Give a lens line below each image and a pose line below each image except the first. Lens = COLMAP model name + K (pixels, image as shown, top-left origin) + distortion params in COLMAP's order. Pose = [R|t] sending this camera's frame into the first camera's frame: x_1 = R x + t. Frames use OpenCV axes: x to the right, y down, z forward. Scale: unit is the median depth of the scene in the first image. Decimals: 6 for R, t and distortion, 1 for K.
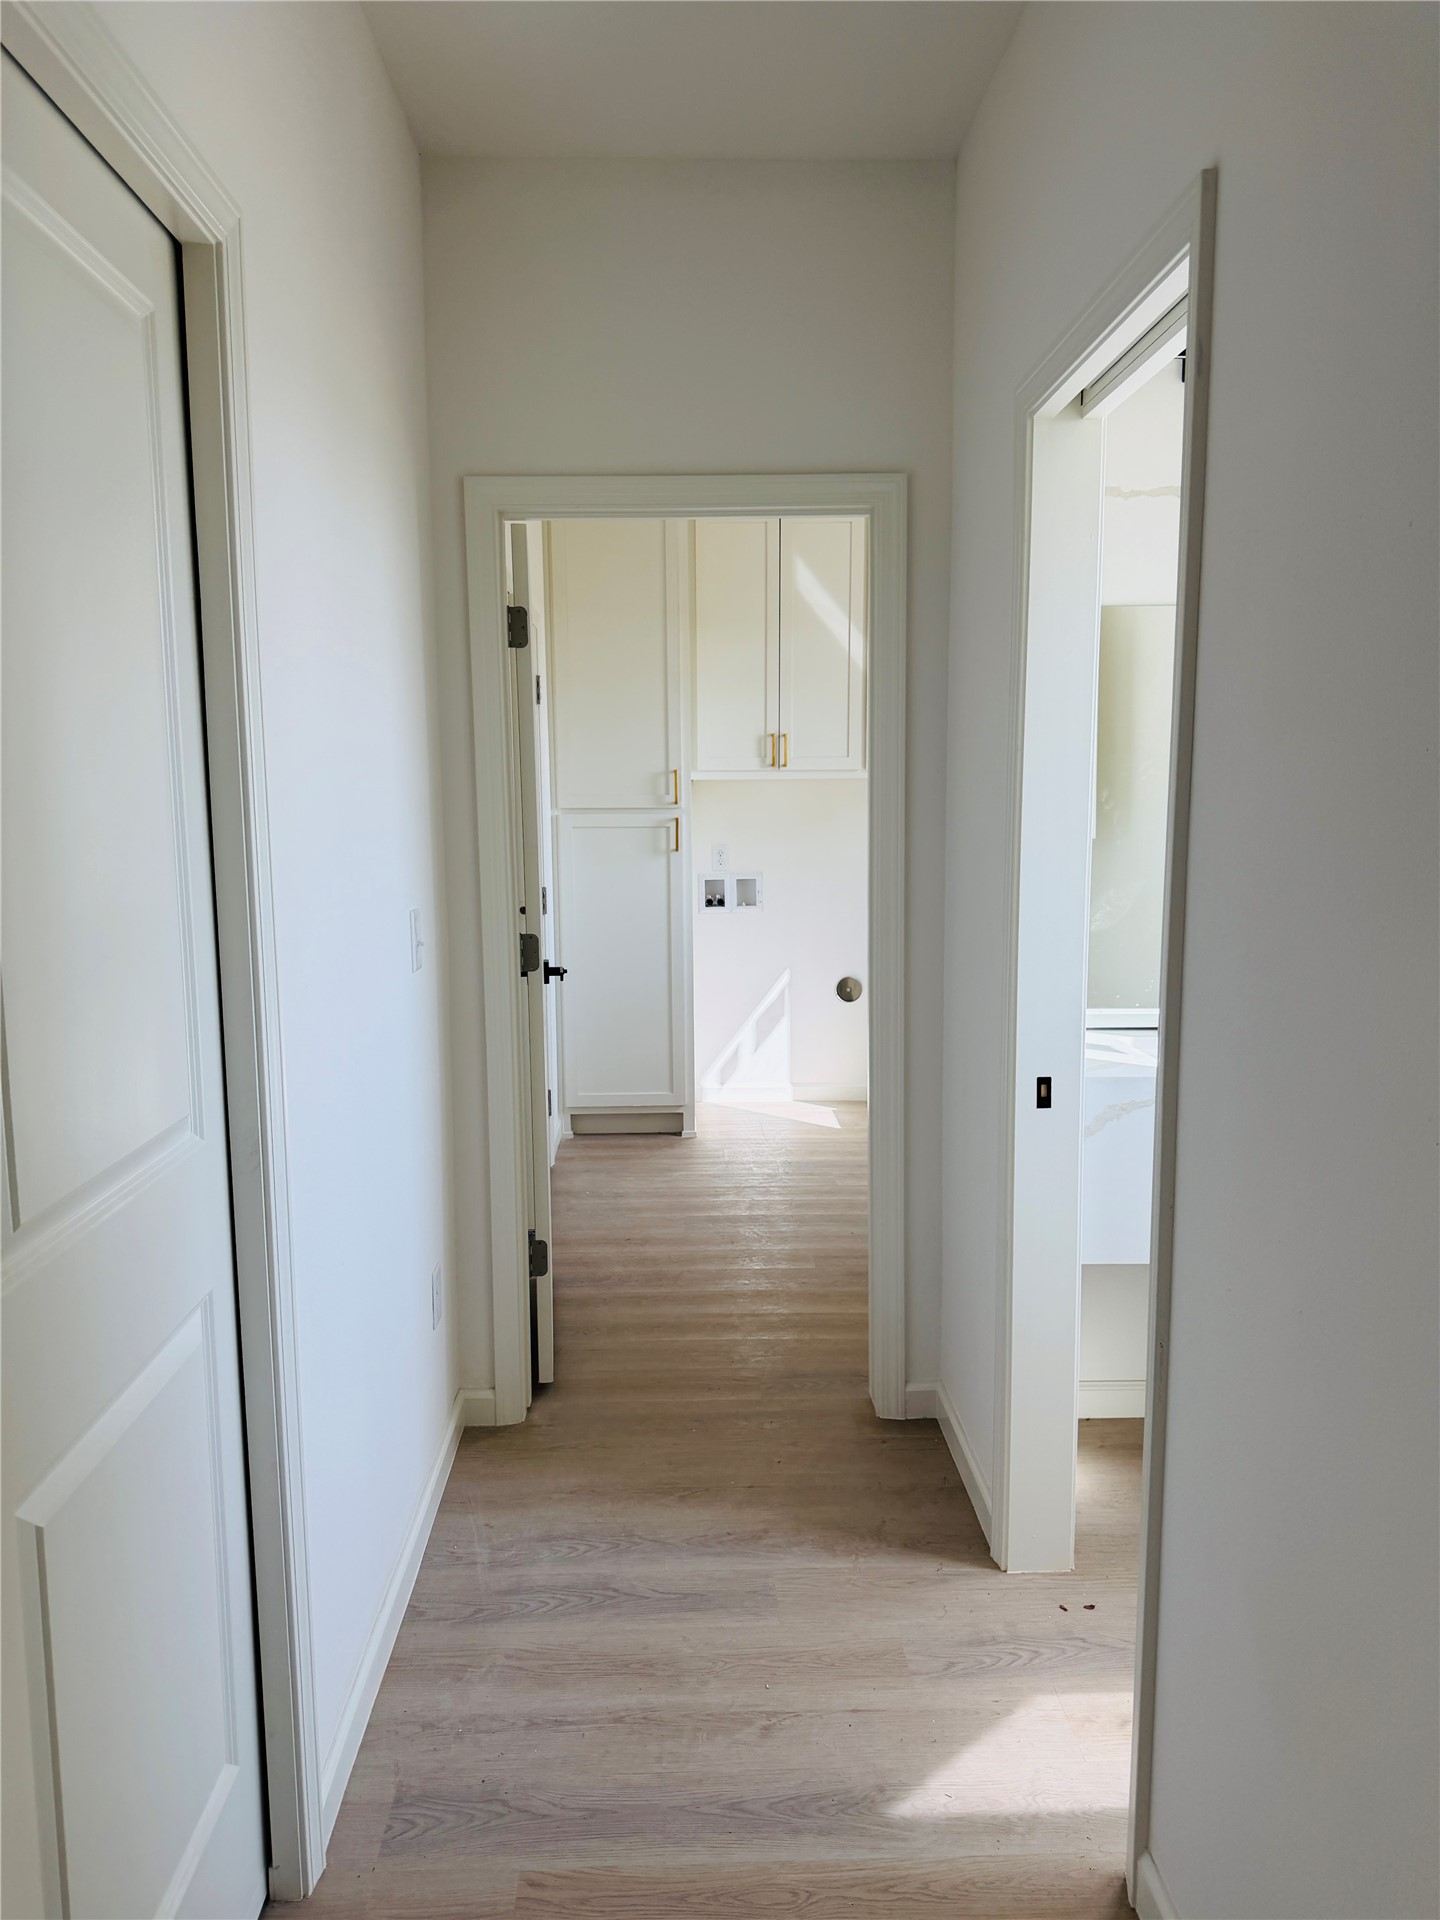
lens RADIAL K [[1350.5, 0, 723.2], [0, 1350.5, 960.5], [0, 0, 1]] dist [0.027890, -0.016282]
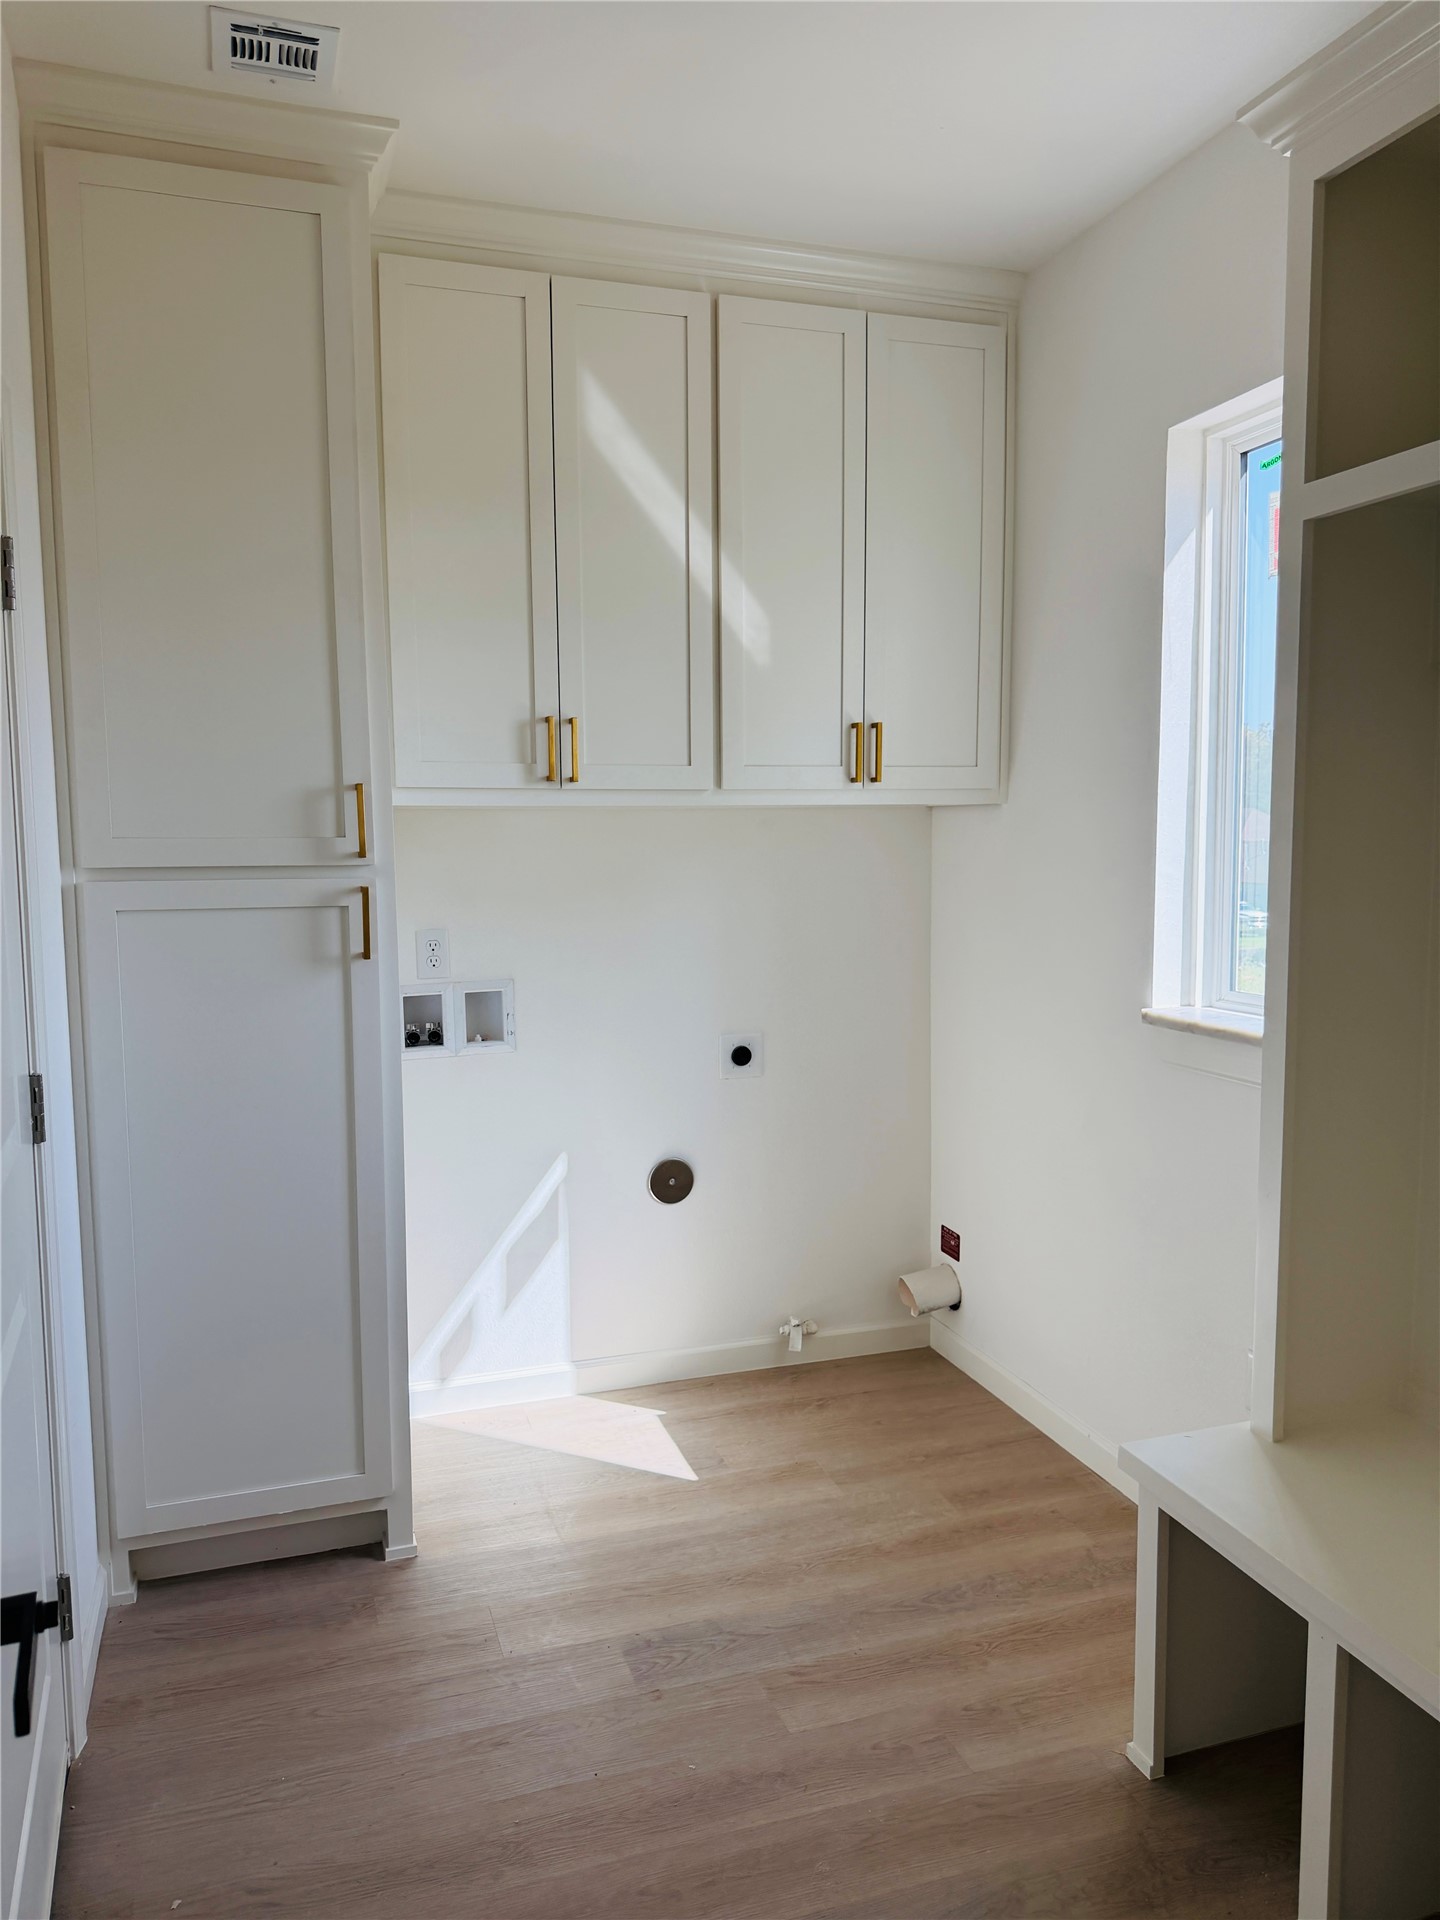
lens RADIAL K [[1350.5, 0, 716.0], [0, 1350.5, 966.8], [0, 0, 1]] dist [0.027890, -0.016282]
pose [[0.962014, -0.024040, 0.271939, -0.042763], [0.029300, 0.999454, -0.015300, -0.064304], [-0.271422, 0.022686, 0.962193, 0.496214]]
